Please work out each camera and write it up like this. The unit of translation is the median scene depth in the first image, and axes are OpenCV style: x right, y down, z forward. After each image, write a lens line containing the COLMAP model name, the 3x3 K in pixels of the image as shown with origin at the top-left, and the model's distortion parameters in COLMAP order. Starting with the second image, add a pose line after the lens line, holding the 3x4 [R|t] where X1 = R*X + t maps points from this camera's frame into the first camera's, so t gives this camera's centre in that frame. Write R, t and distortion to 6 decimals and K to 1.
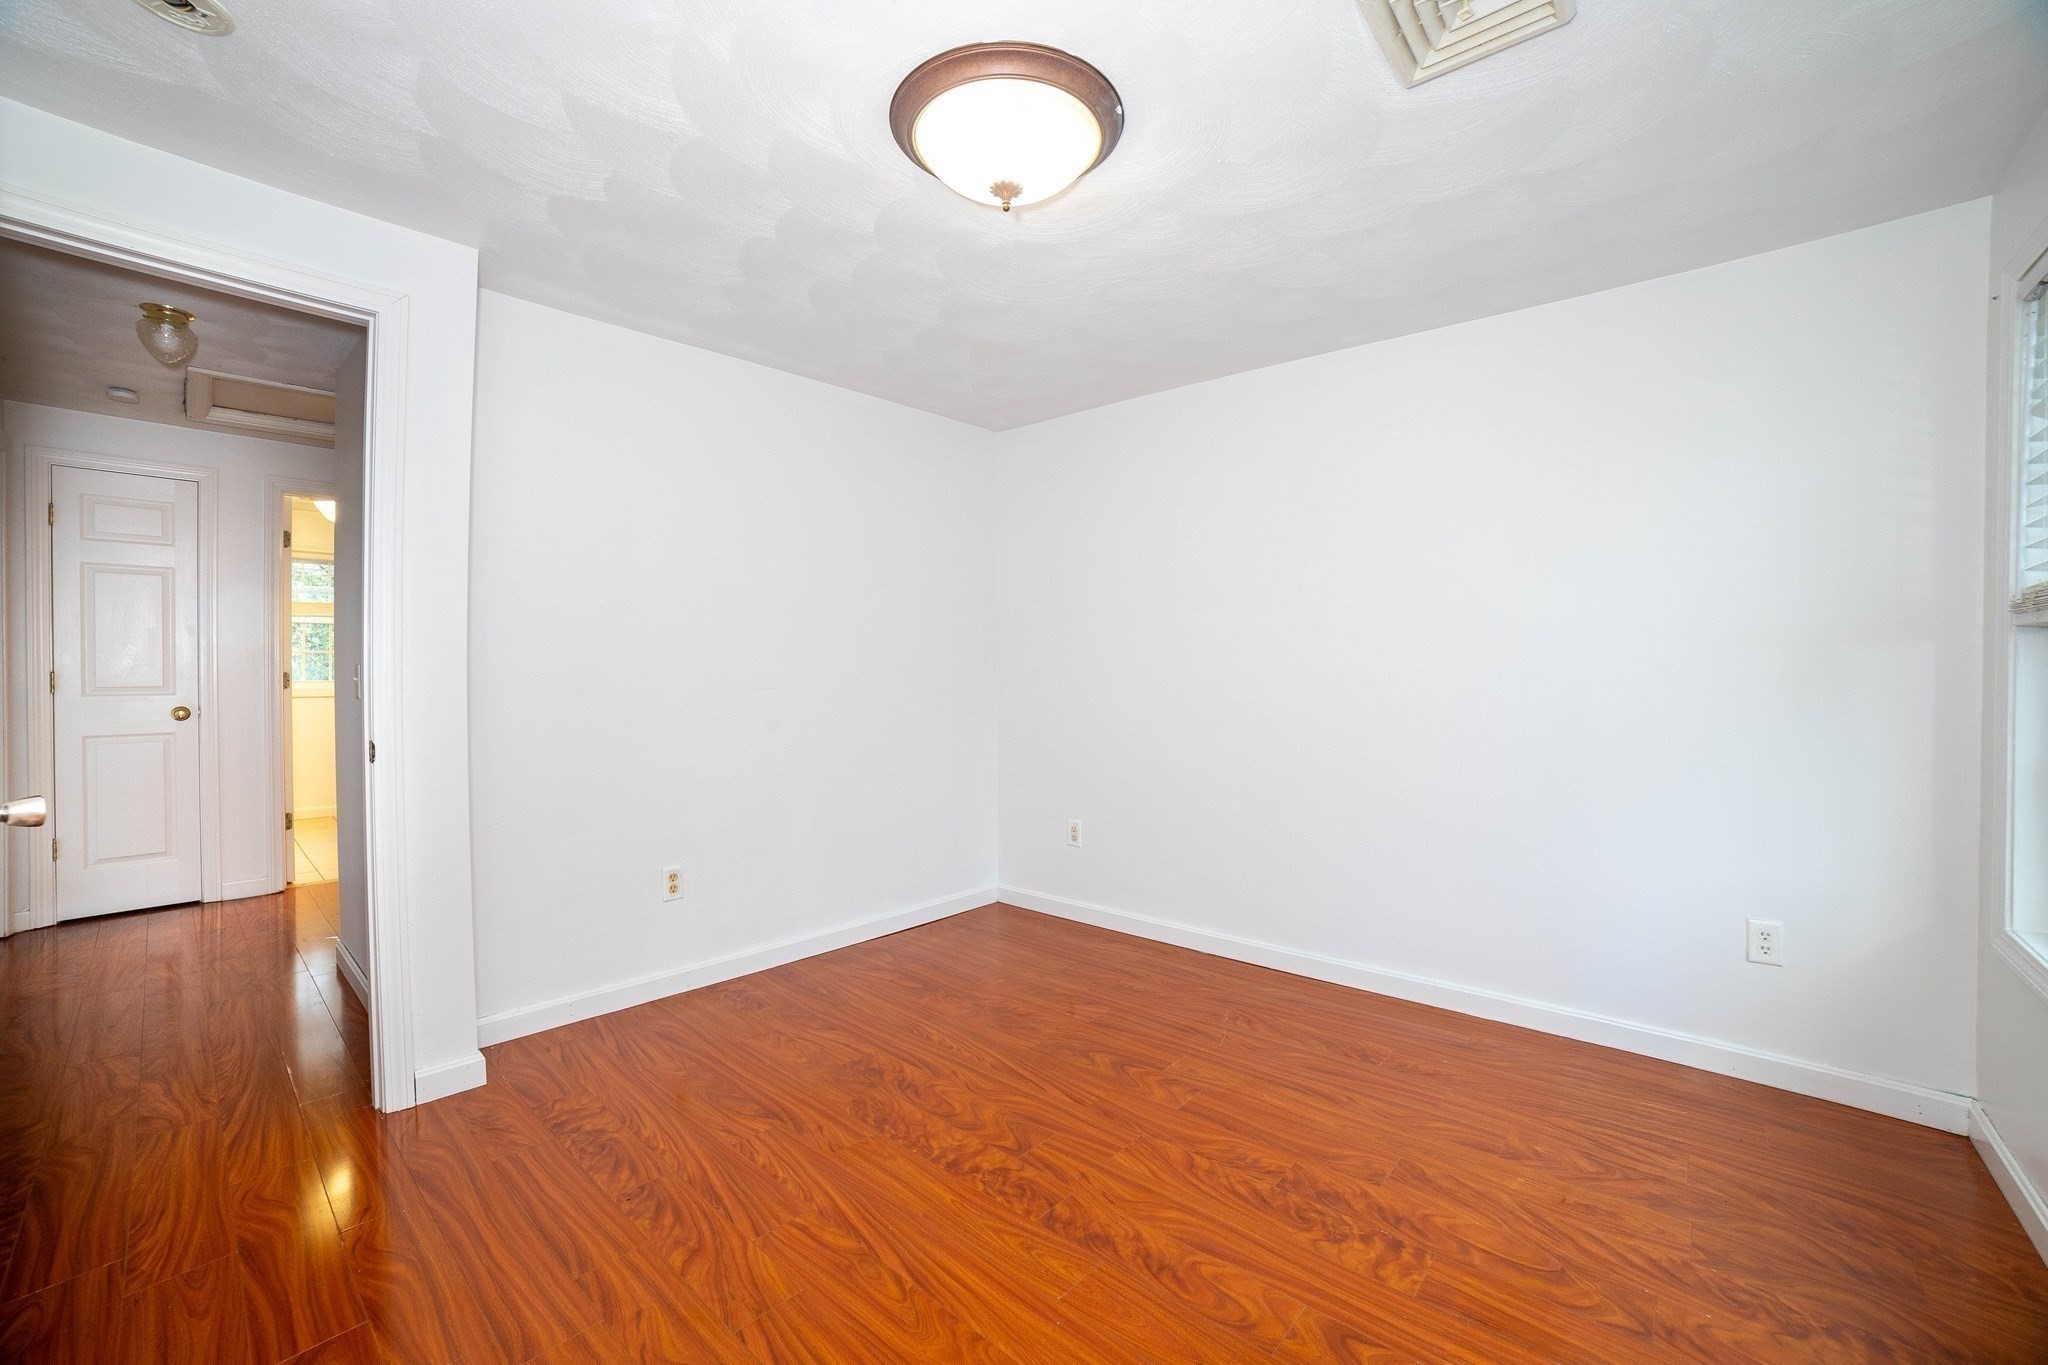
lens RADIAL K [[827.6, 0, 1016.3], [0, 827.6, 672.5], [0, 0, 1]] dist [-0.108402, 0.037349]
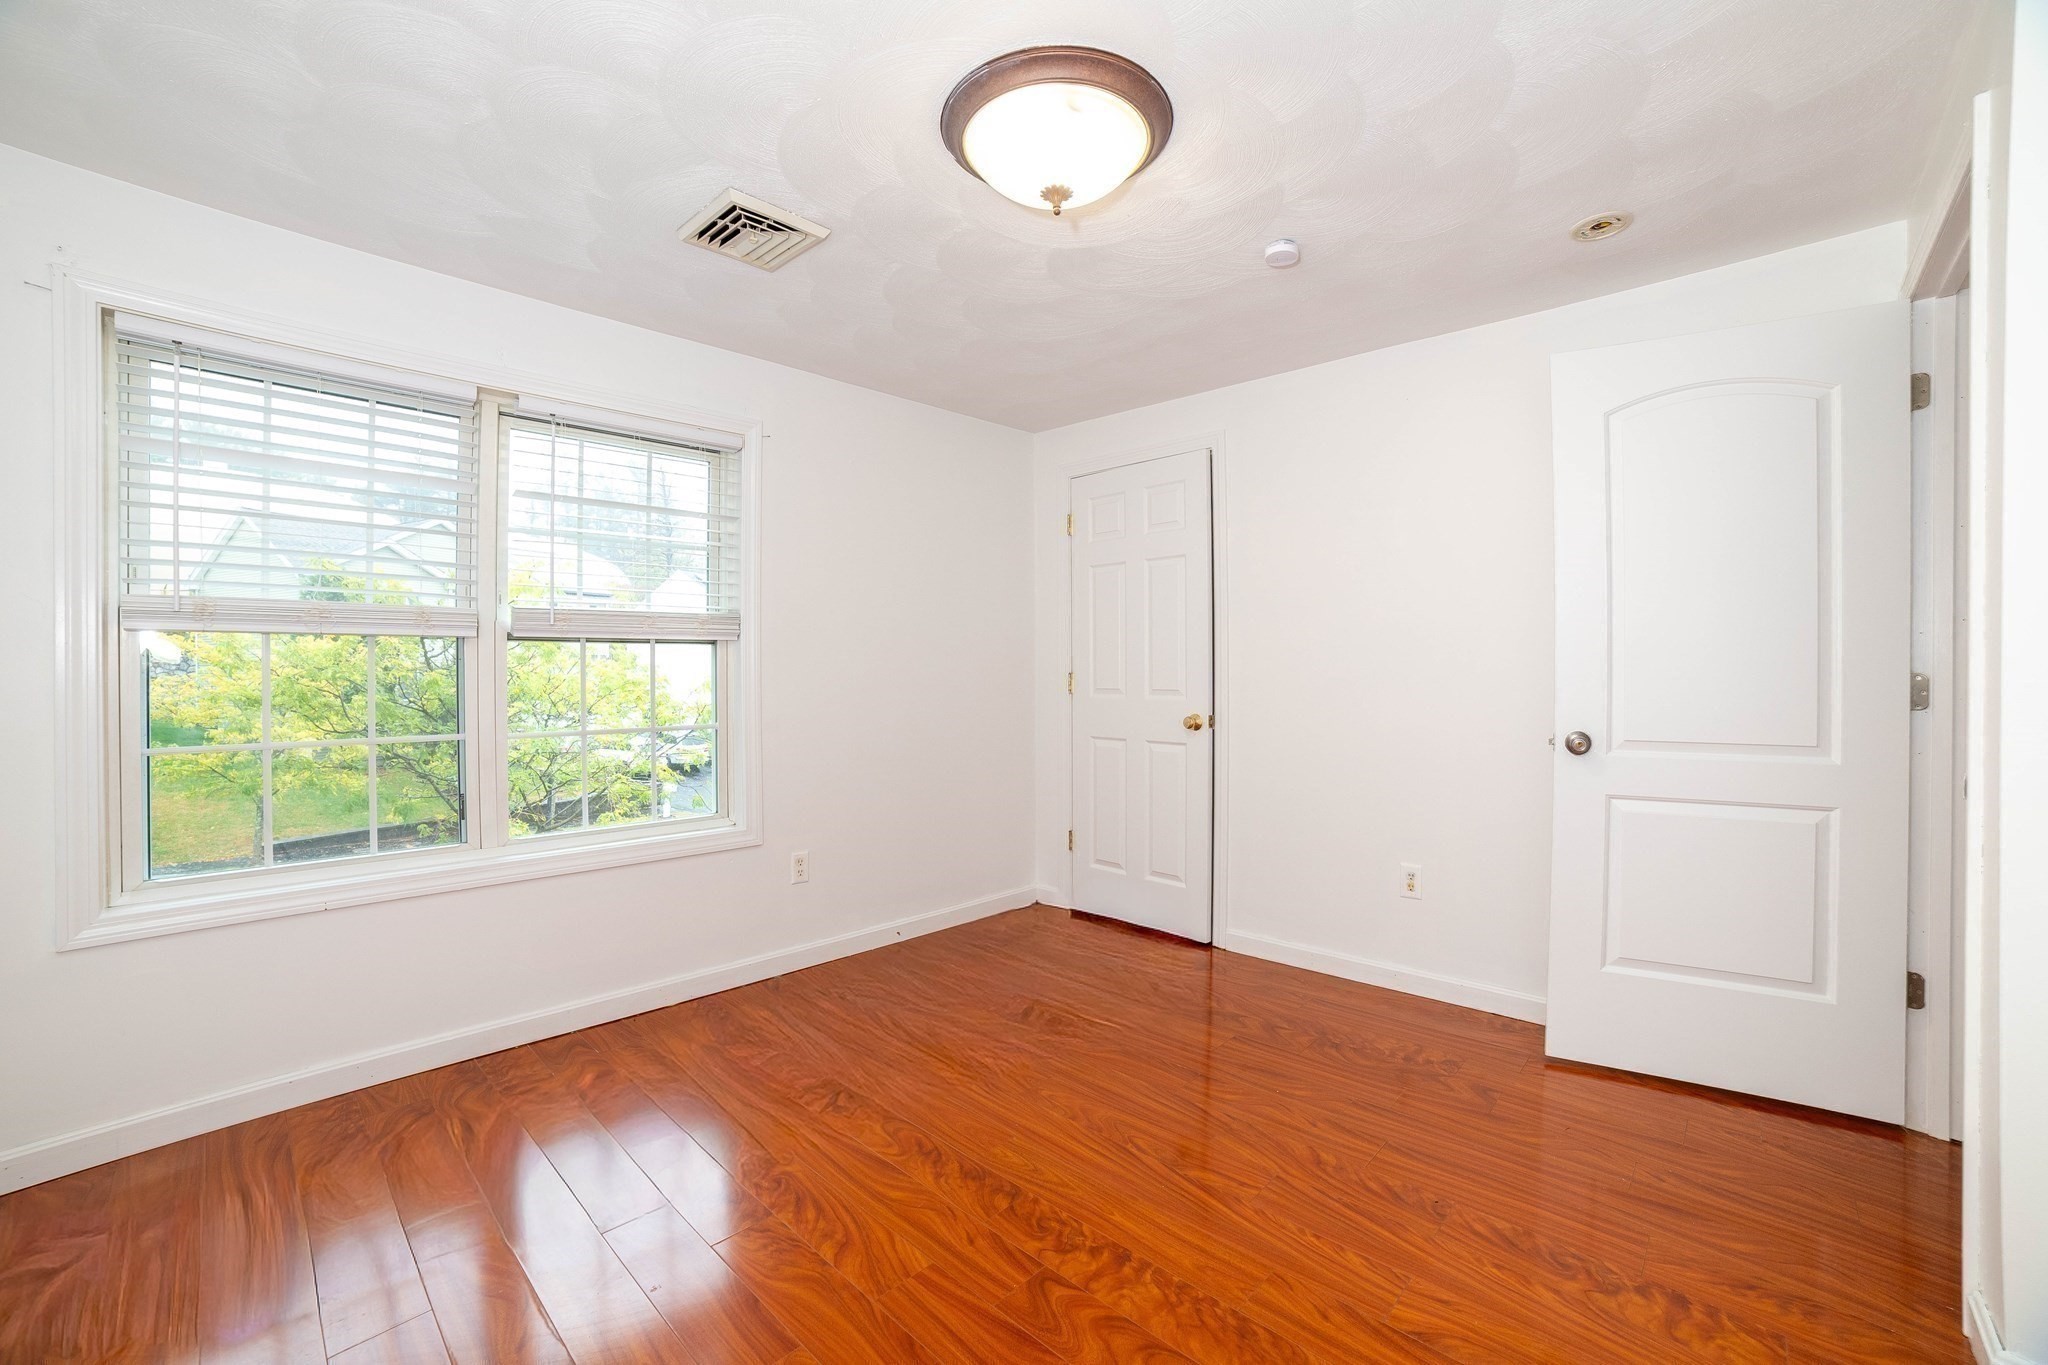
lens RADIAL K [[827.6, 0, 1016.3], [0, 827.6, 672.5], [0, 0, 1]] dist [-0.108402, 0.037349]
pose [[-0.999481, -0.000848, 0.032215, 0.006128], [-0.000700, 0.999989, 0.004595, -0.003486], [-0.032218, 0.004570, -0.999470, 1.917133]]
